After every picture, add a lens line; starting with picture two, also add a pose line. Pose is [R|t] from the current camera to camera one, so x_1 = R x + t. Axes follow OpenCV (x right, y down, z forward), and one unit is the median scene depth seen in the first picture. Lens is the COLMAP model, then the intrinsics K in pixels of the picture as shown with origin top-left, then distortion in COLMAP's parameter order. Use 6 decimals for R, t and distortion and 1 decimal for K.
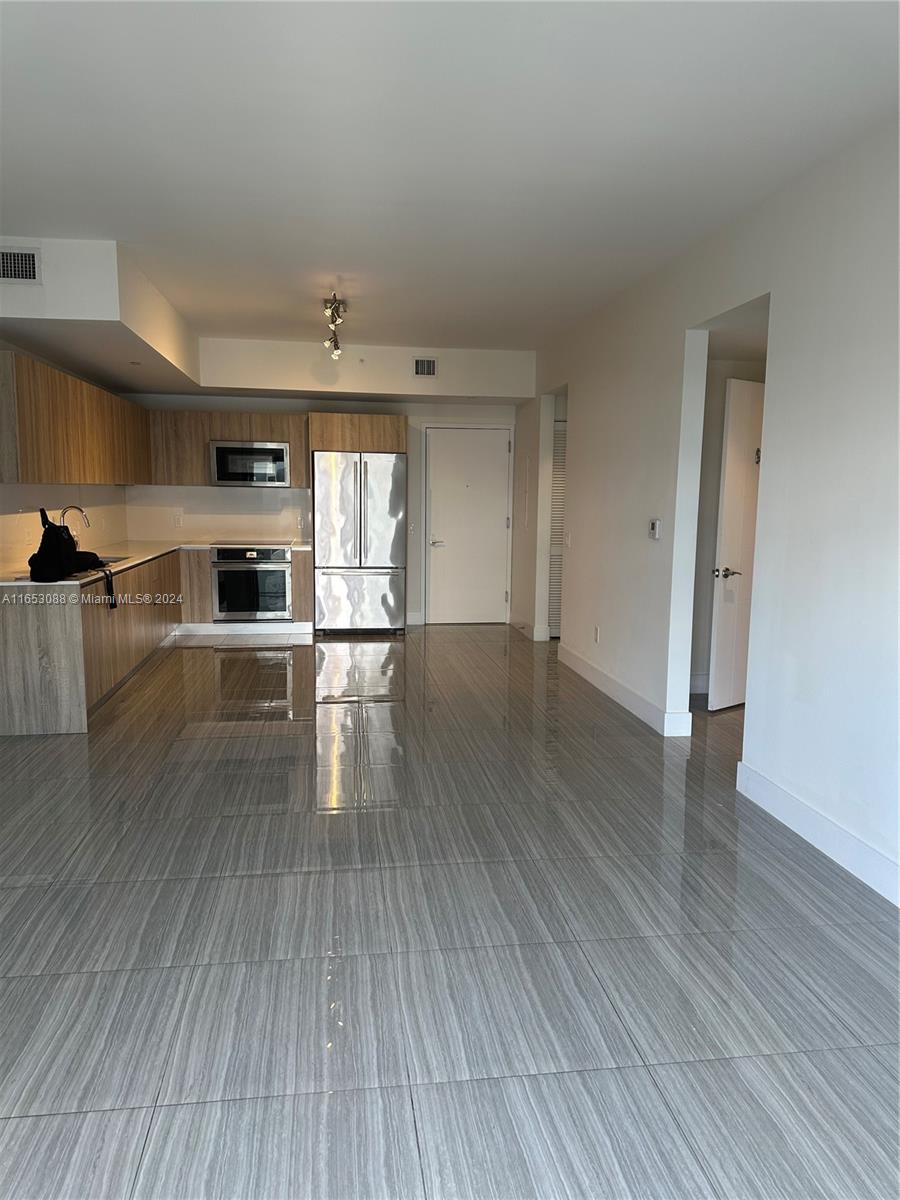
lens RADIAL K [[842.1, 0, 451.0], [0, 842.1, 598.3], [0, 0, 1]] dist [0.052644, -0.049743]
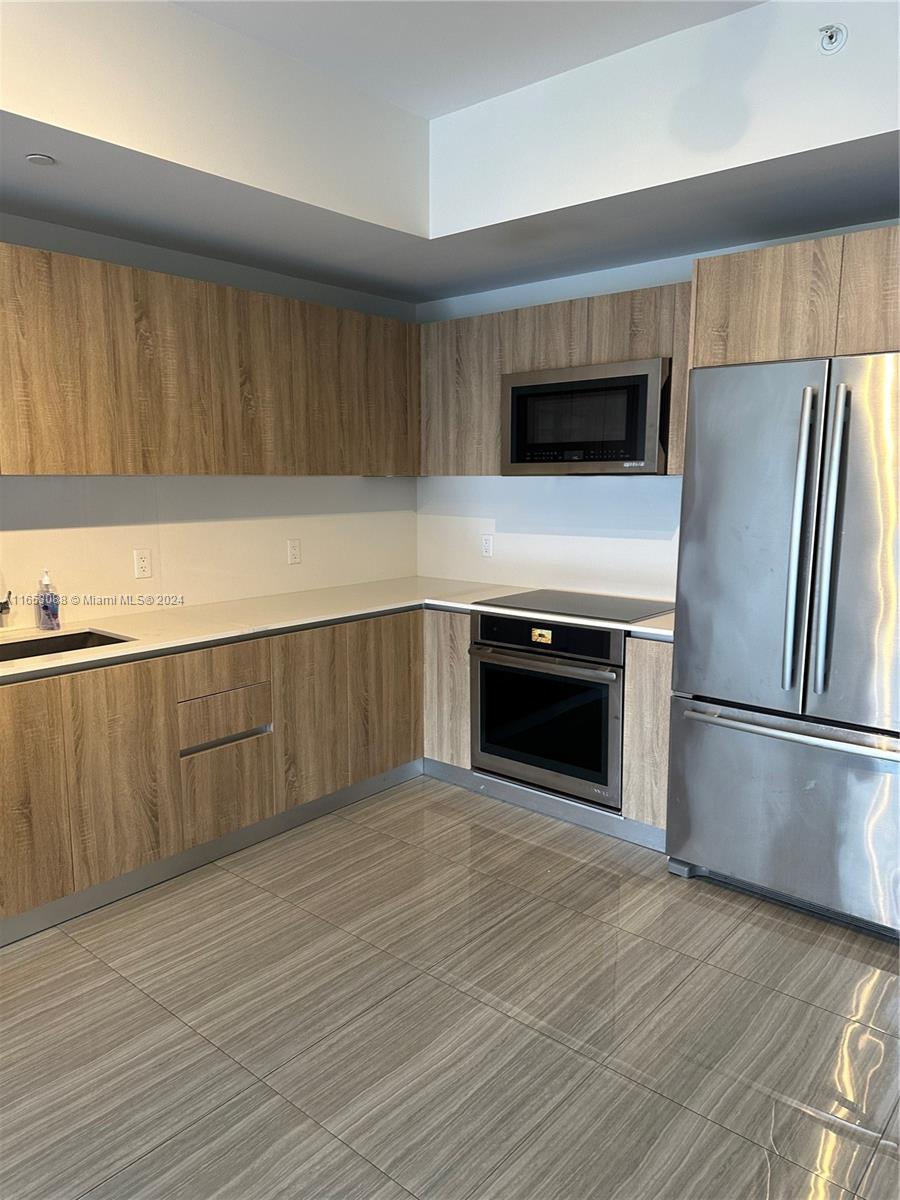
lens RADIAL K [[842.1, 0, 454.1], [0, 842.1, 610.4], [0, 0, 1]] dist [0.052644, -0.049743]
pose [[0.639435, 0.105992, -0.761504, 0.055047], [-0.102788, 0.993346, 0.051951, -0.081443], [0.761943, 0.045054, 0.646075, 0.692644]]
